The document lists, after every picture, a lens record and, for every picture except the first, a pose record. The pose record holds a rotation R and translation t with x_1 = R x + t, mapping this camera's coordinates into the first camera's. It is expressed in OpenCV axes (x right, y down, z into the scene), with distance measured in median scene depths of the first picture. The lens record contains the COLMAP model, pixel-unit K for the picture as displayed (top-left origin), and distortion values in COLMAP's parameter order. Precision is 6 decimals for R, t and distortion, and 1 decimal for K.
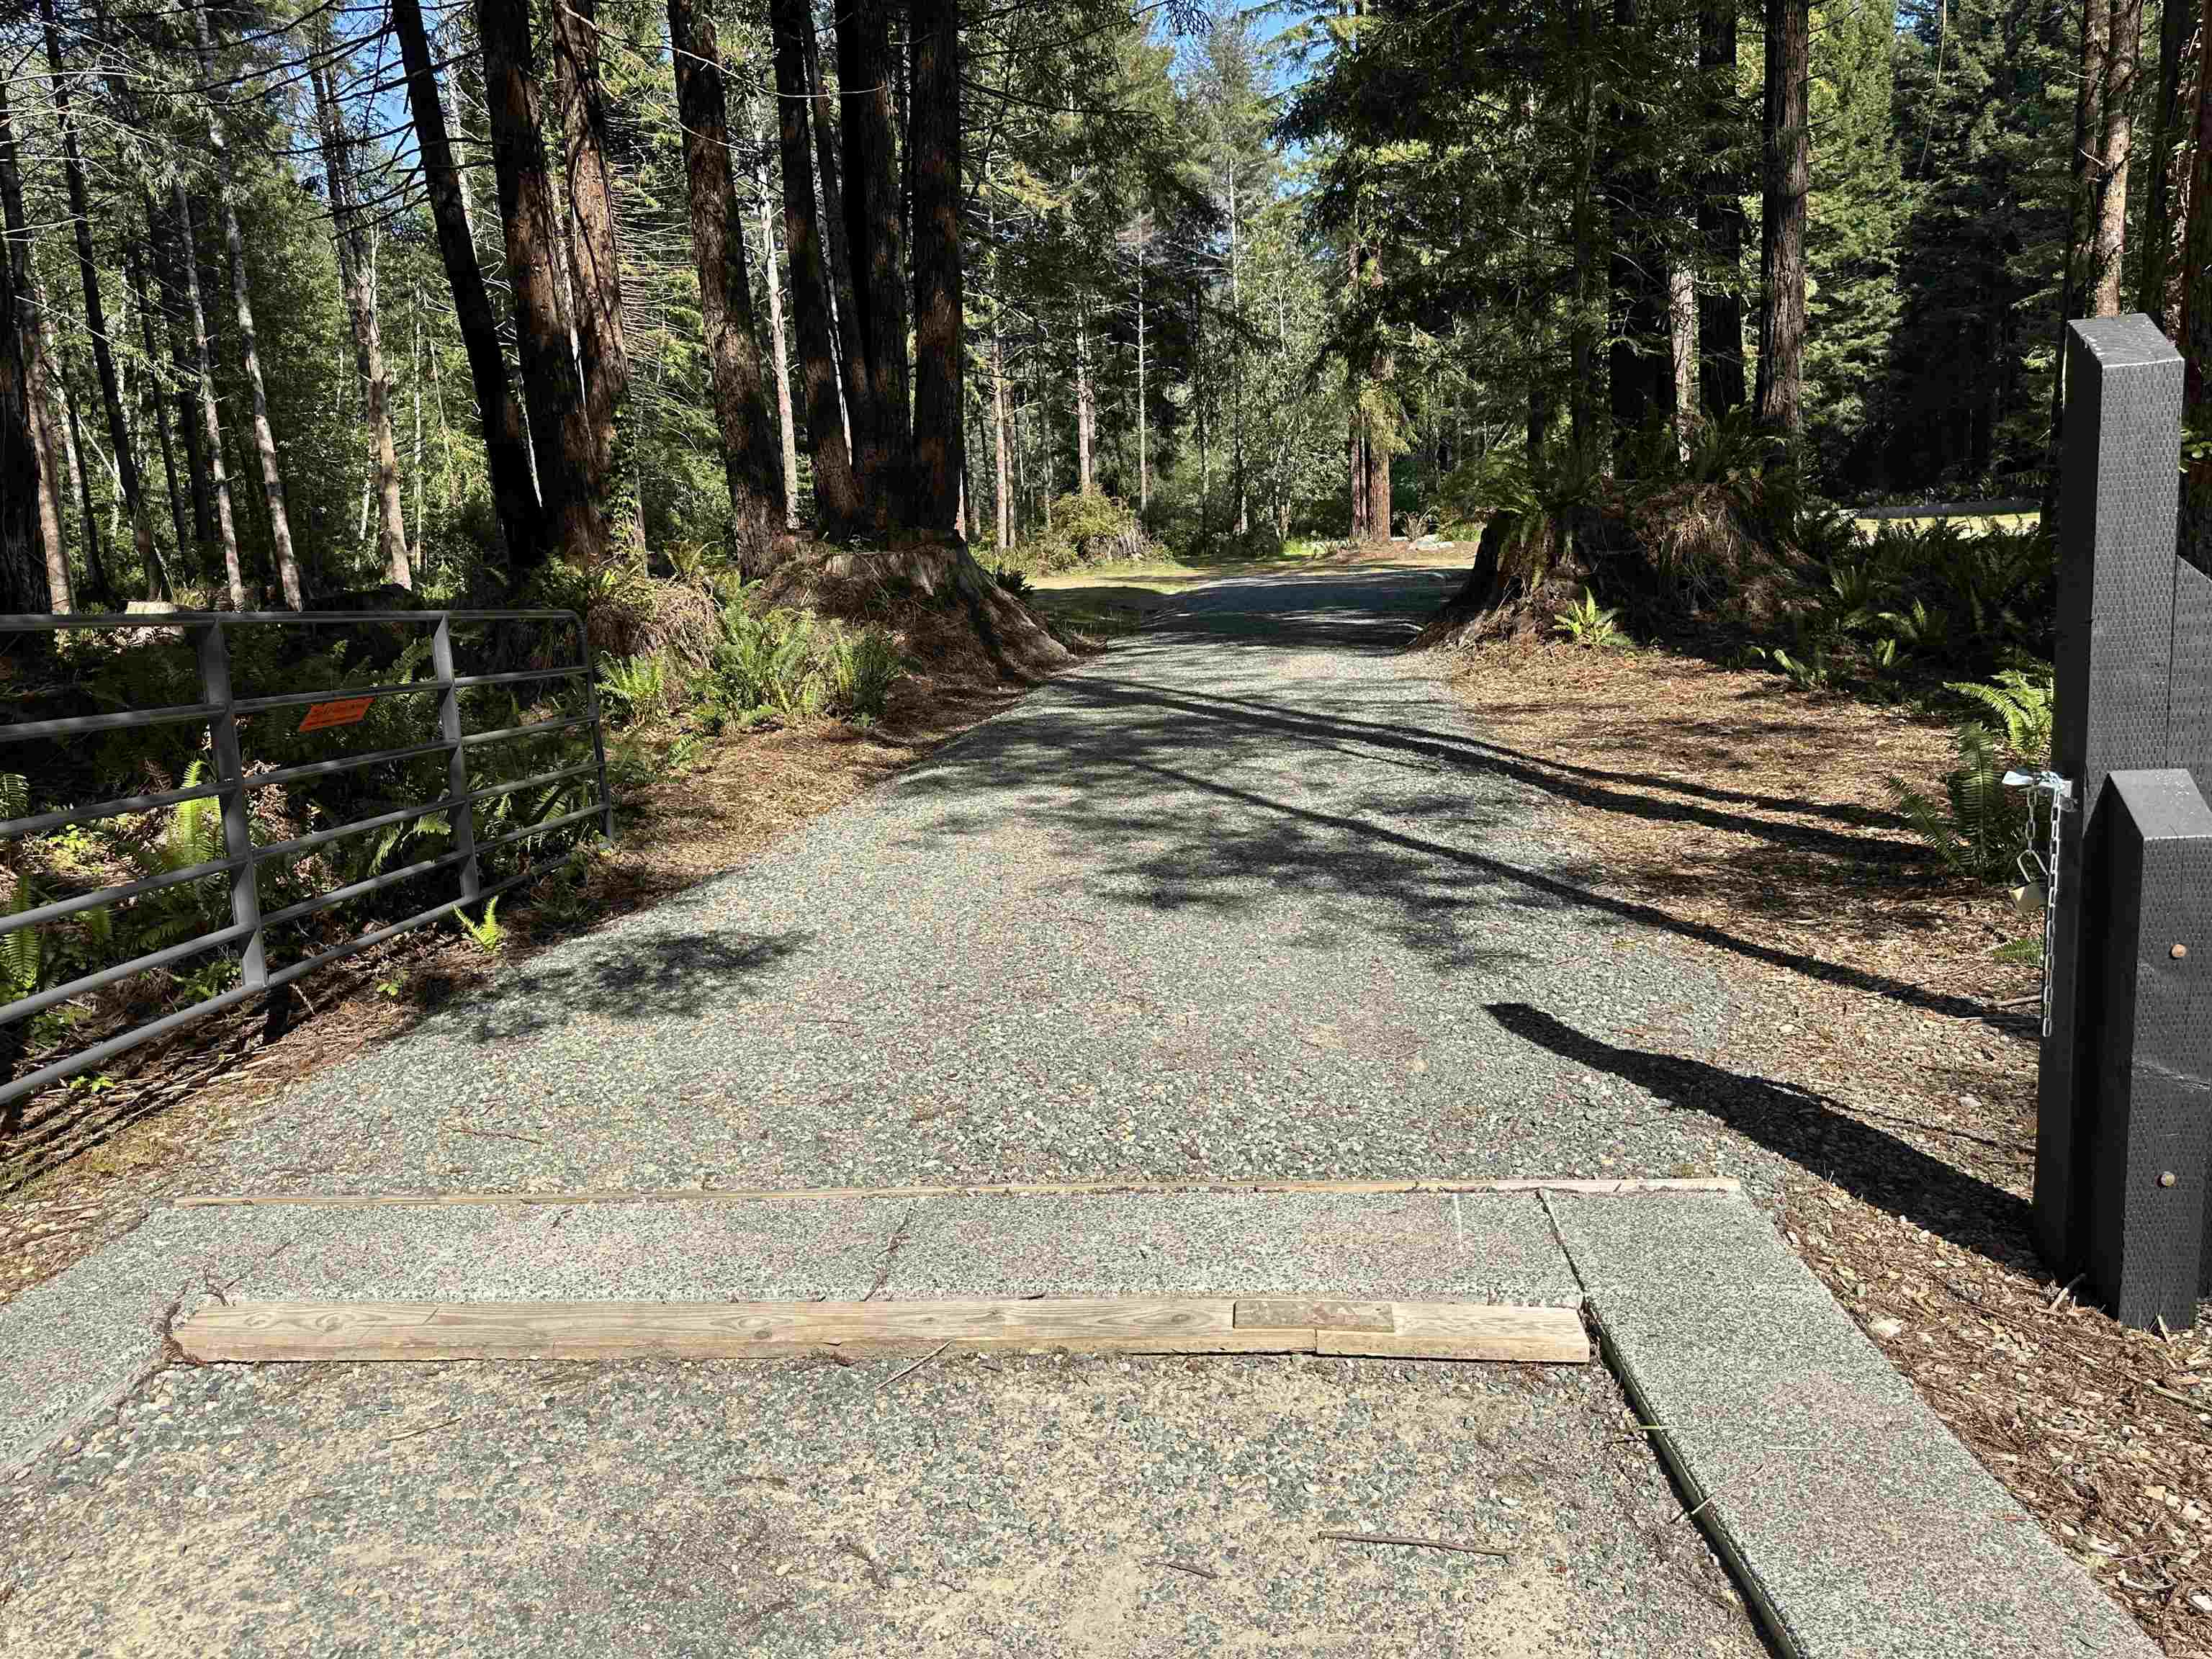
lens RADIAL K [[1561.4, 0, 1088.5], [0, 1561.4, 853.7], [0, 0, 1]] dist [0.130996, -0.188373]
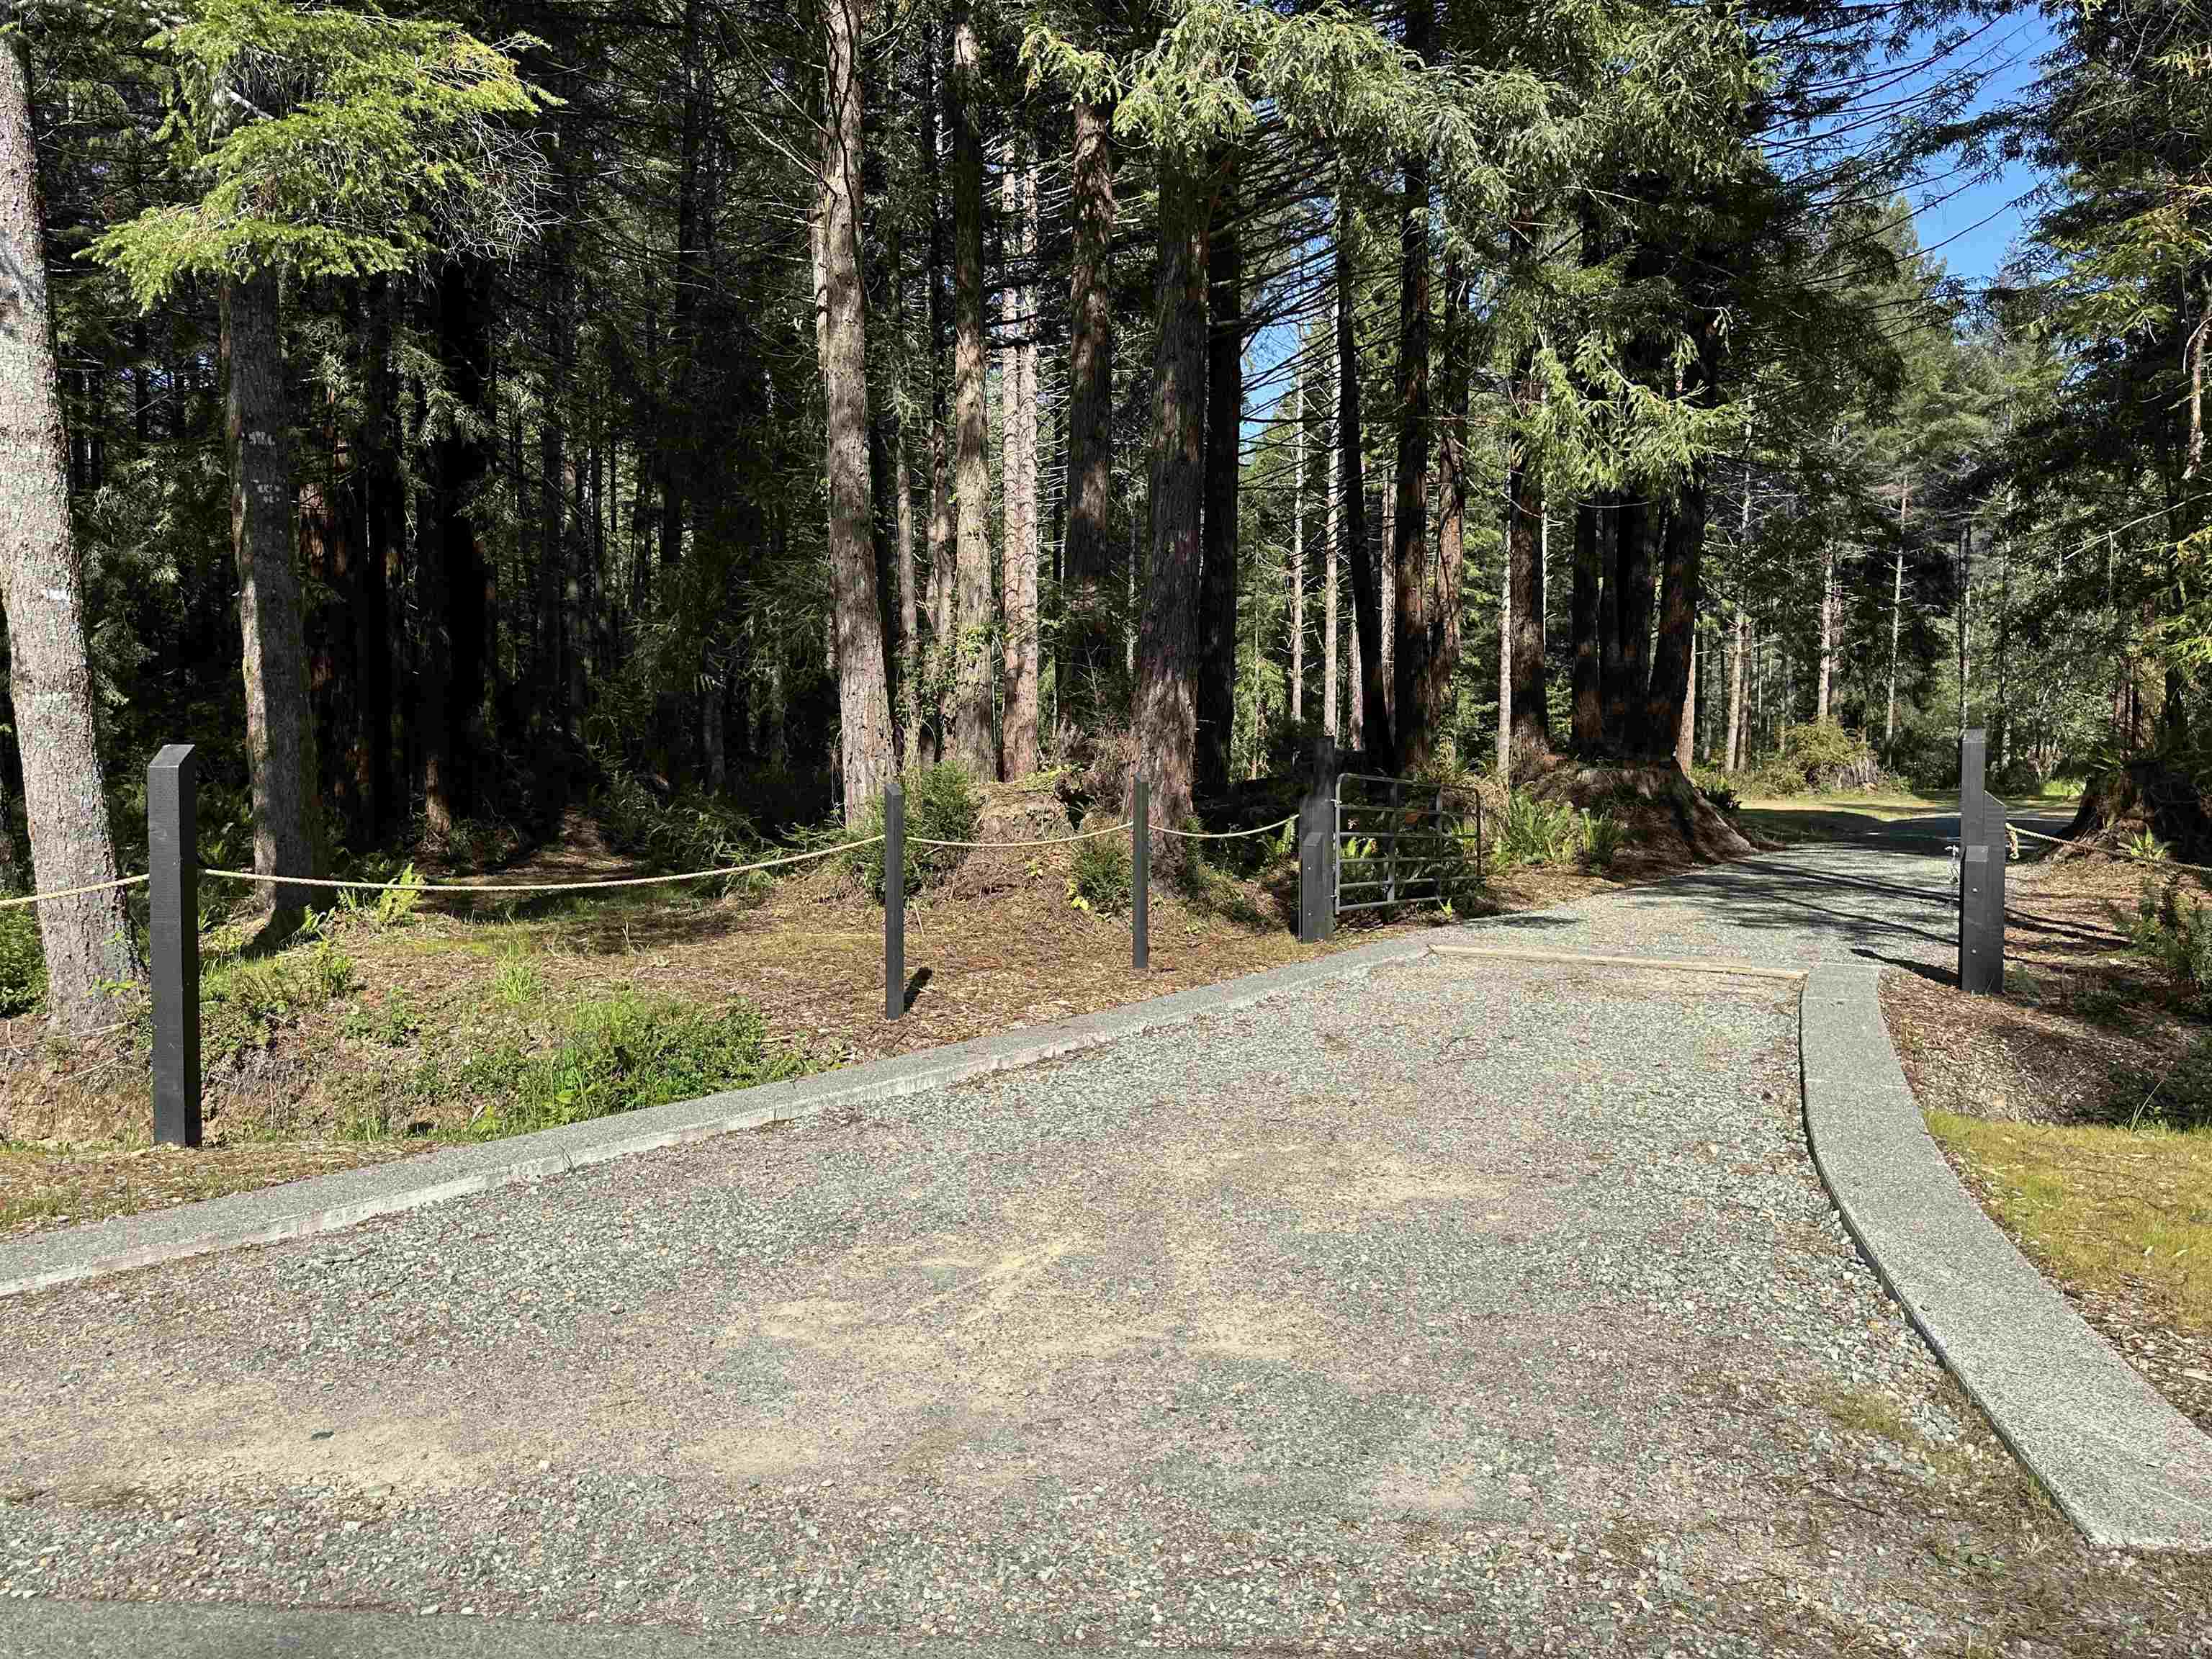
lens RADIAL K [[1561.4, 0, 1088.5], [0, 1561.4, 853.7], [0, 0, 1]] dist [0.130996, -0.188373]
pose [[0.902141, 0.082414, -0.423498, 0.033249], [-0.136409, 0.985718, -0.098757, 0.059708], [0.409310, 0.146862, 0.900498, -0.313723]]
